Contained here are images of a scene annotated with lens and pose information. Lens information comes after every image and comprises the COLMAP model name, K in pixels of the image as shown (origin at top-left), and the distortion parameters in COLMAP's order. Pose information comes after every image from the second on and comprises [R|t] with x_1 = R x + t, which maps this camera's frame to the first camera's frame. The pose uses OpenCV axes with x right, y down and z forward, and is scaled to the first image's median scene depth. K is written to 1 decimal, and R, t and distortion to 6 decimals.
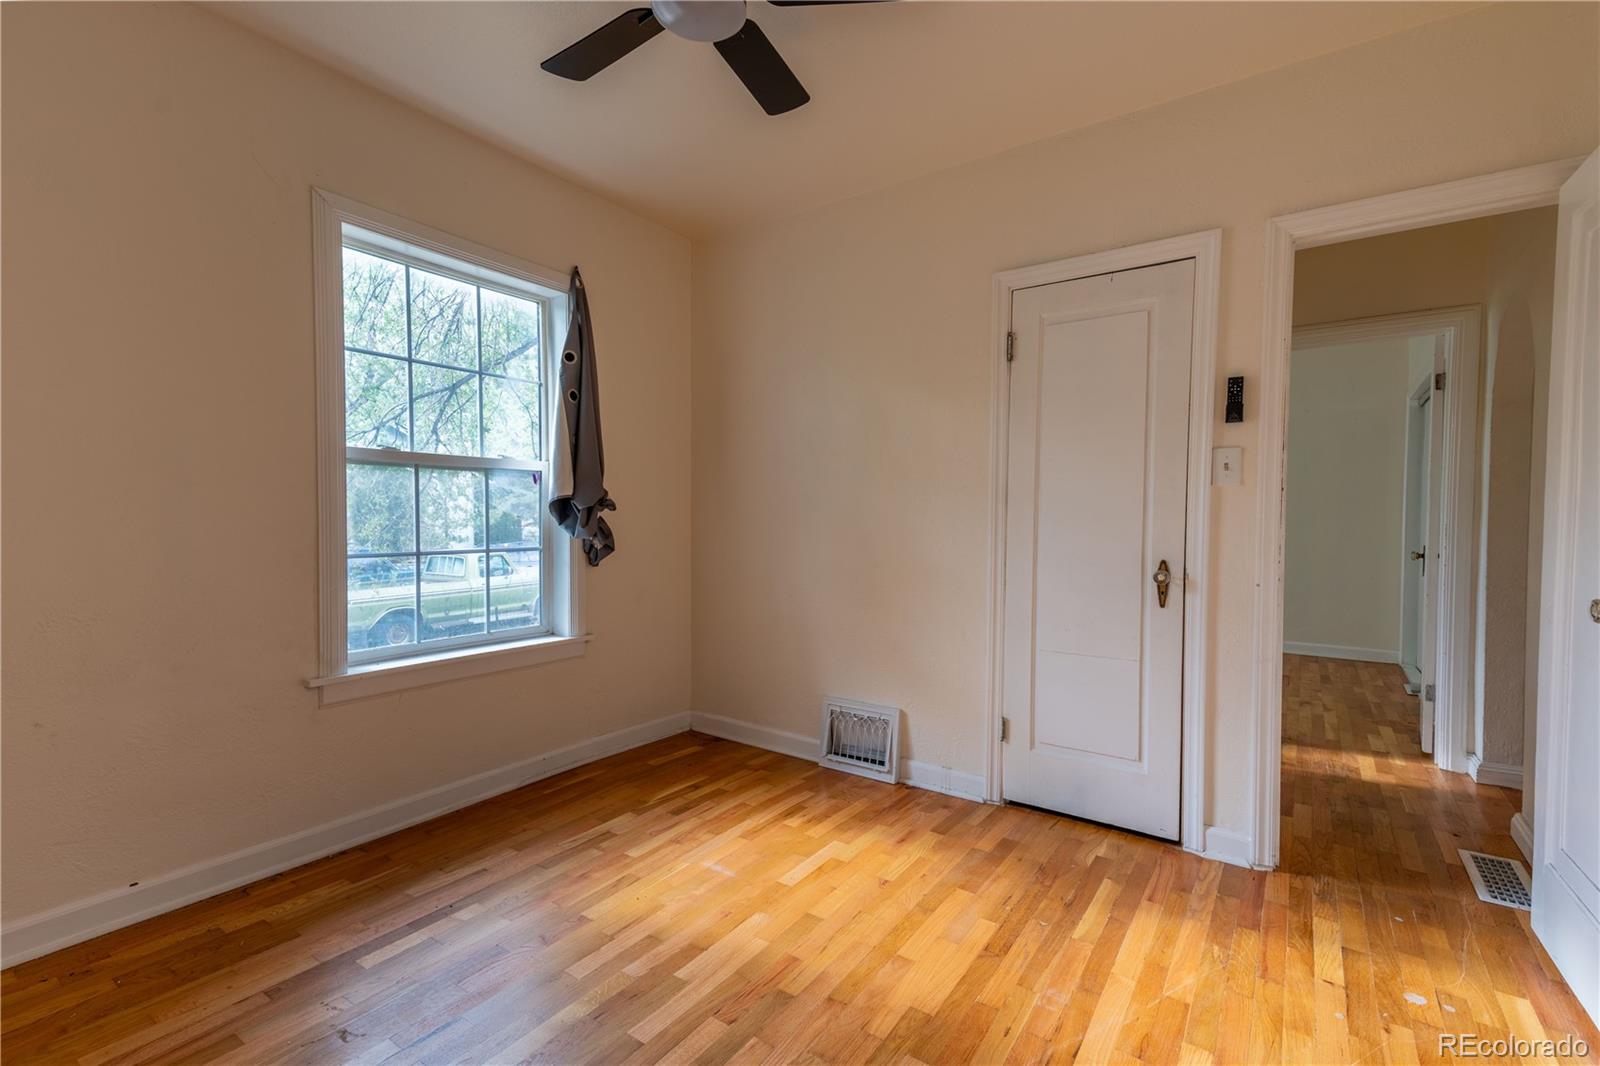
lens RADIAL K [[757.1, 0, 755.8], [0, 757.1, 527.7], [0, 0, 1]] dist [-0.021793, -0.000125]
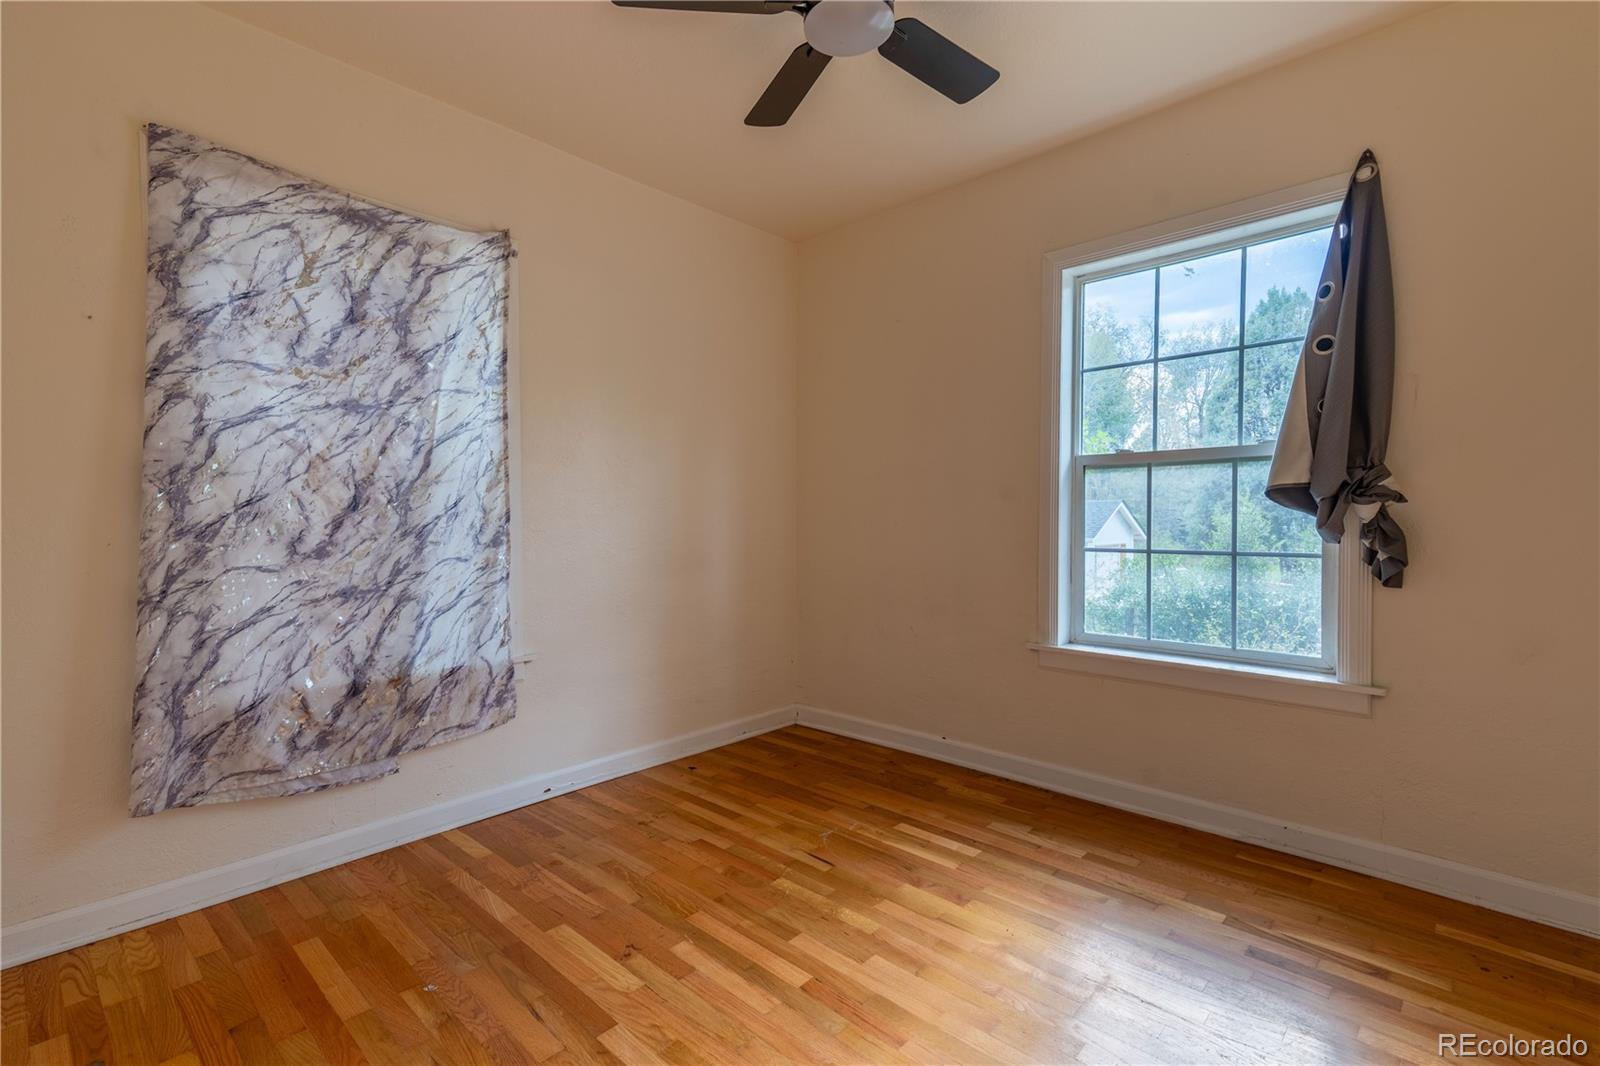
lens RADIAL K [[698.8, 0, 800.0], [0, 698.8, 533.0], [0, 0, 1]] dist [0.045127, -0.014849]
pose [[-0.145851, 0.014629, -0.989198, 0.553663], [-0.013626, 0.999766, 0.016794, 0.000314], [0.989213, 0.015928, -0.145617, 0.661964]]
